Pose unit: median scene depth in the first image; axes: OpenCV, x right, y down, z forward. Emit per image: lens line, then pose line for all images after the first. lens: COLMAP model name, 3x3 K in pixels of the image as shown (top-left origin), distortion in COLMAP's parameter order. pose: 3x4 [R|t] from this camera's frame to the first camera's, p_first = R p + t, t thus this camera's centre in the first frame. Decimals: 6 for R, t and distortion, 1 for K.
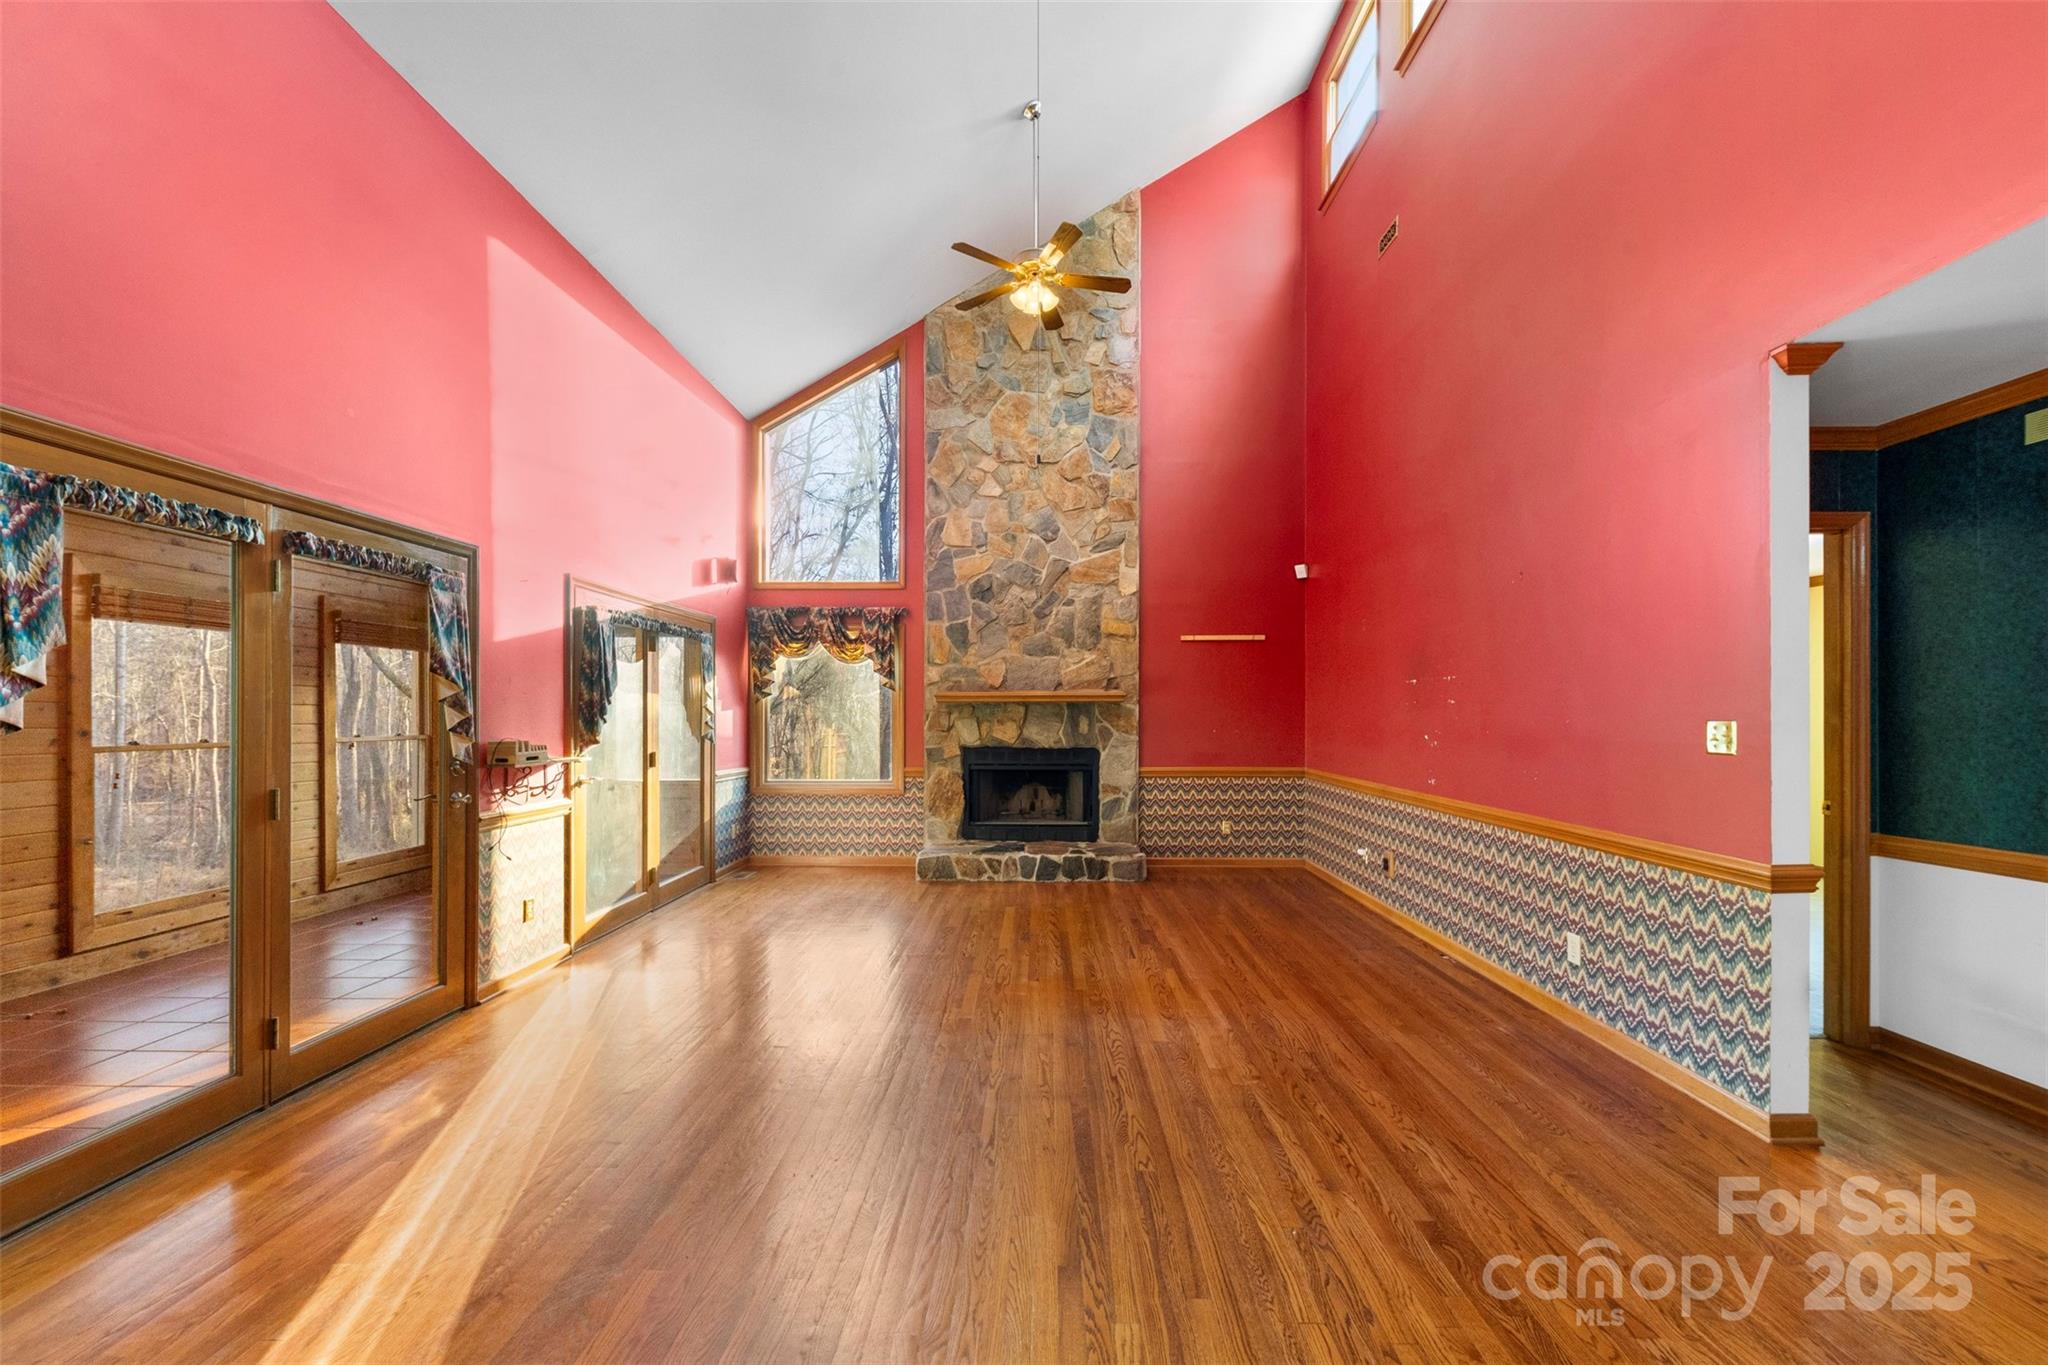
lens RADIAL K [[800.0, 0, 1026.9], [0, 800.0, 712.4], [0, 0, 1]] dist [0.018630, -0.005503]
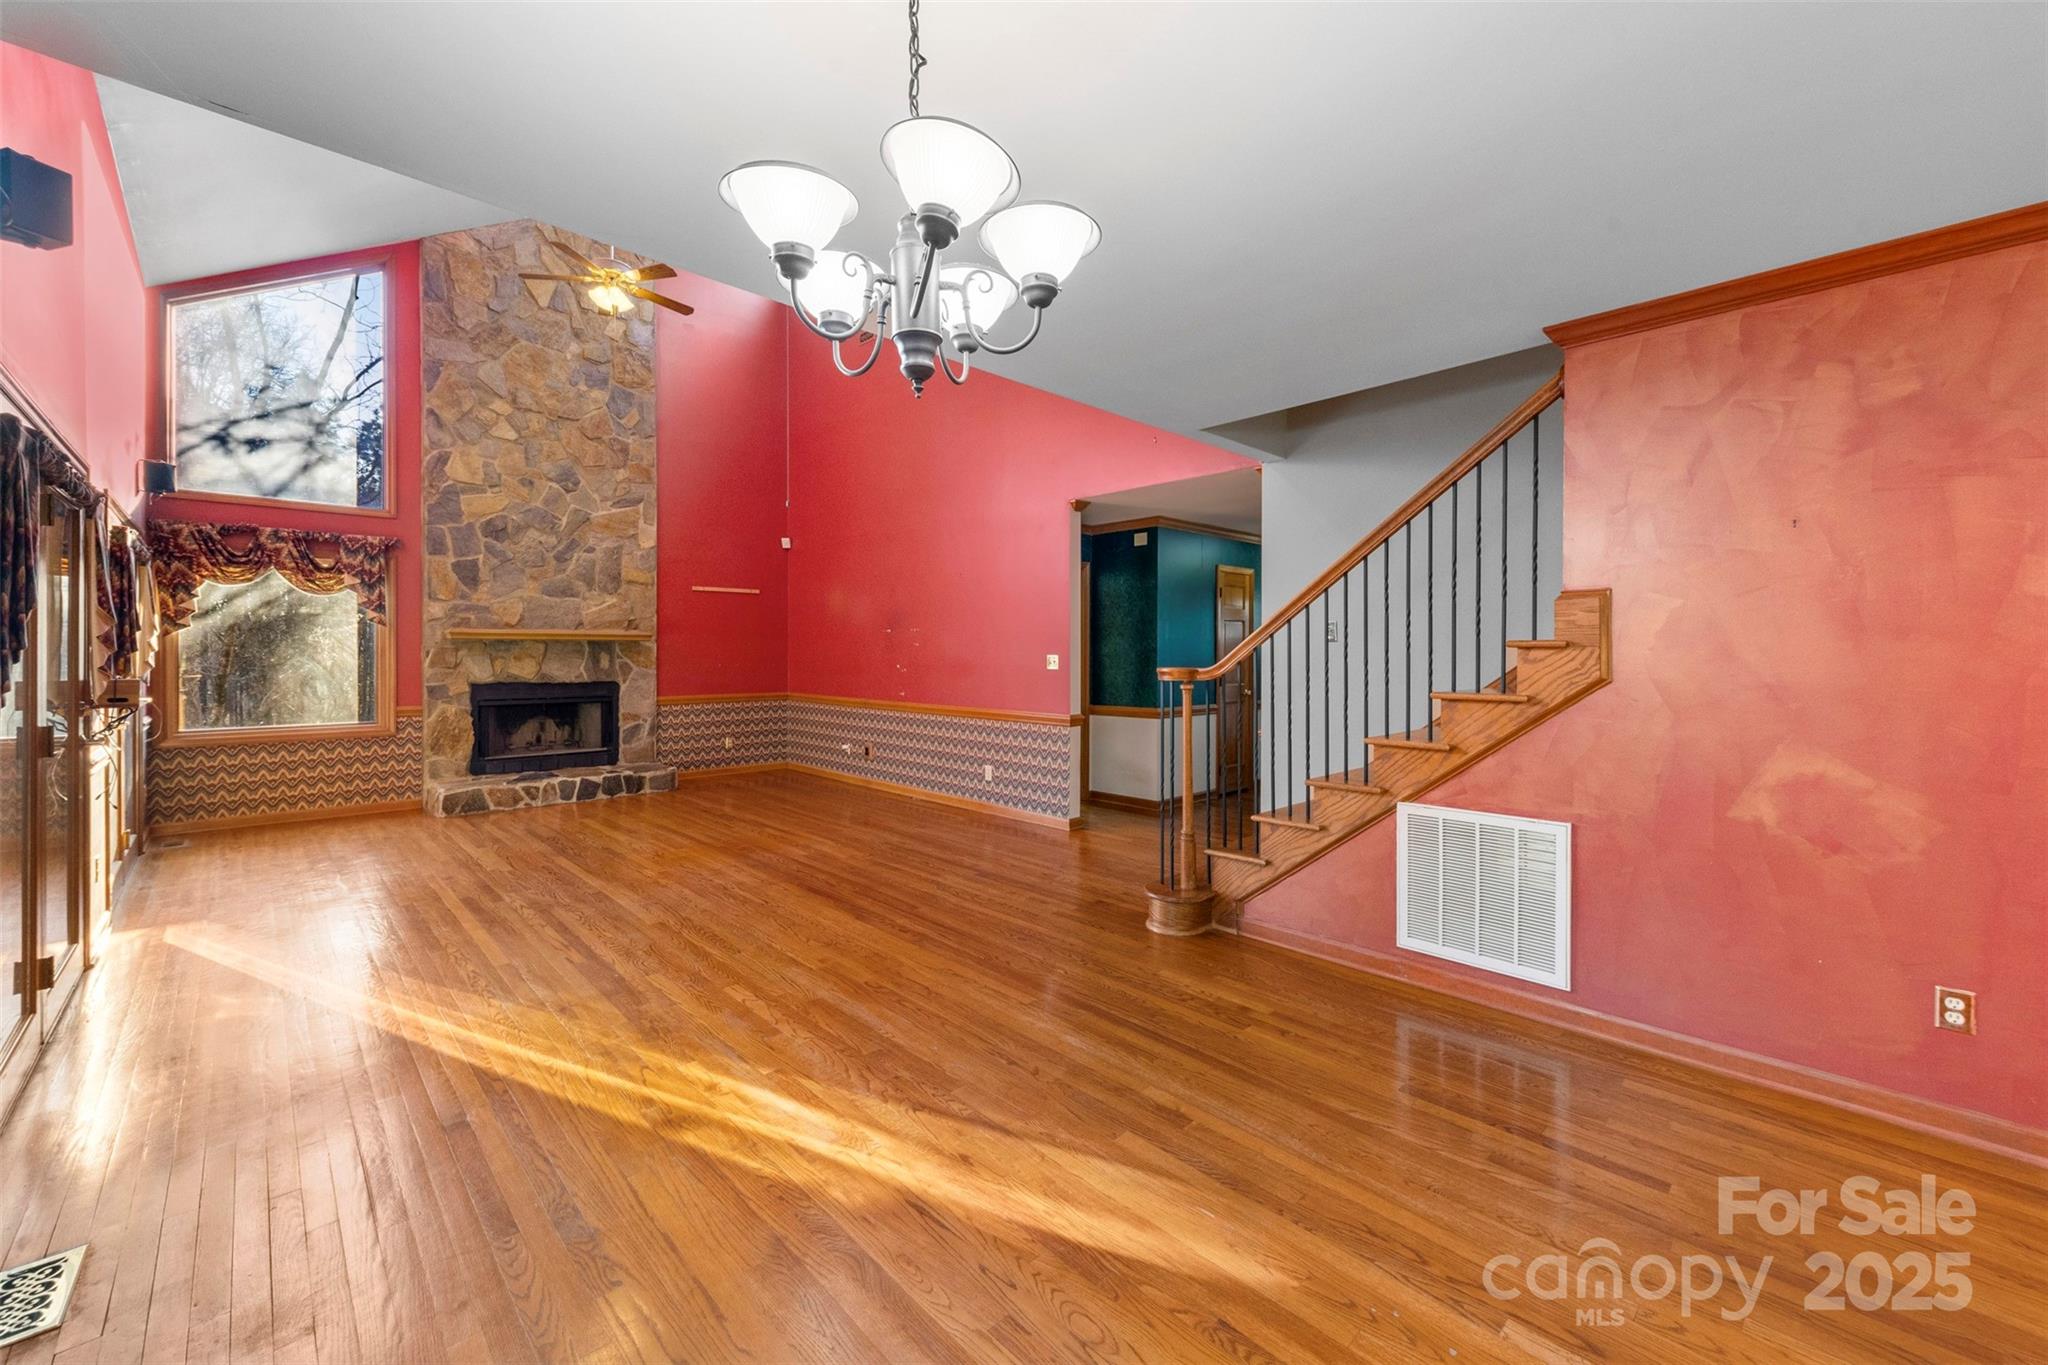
lens RADIAL K [[800.0, 0, 1033.6], [0, 800.0, 664.4], [0, 0, 1]] dist [0.018630, -0.005503]
pose [[0.703793, -0.009136, 0.710347, -0.305343], [-0.003631, 0.999858, 0.016457, -0.000132], [-0.710396, -0.014162, 0.703659, -0.213908]]
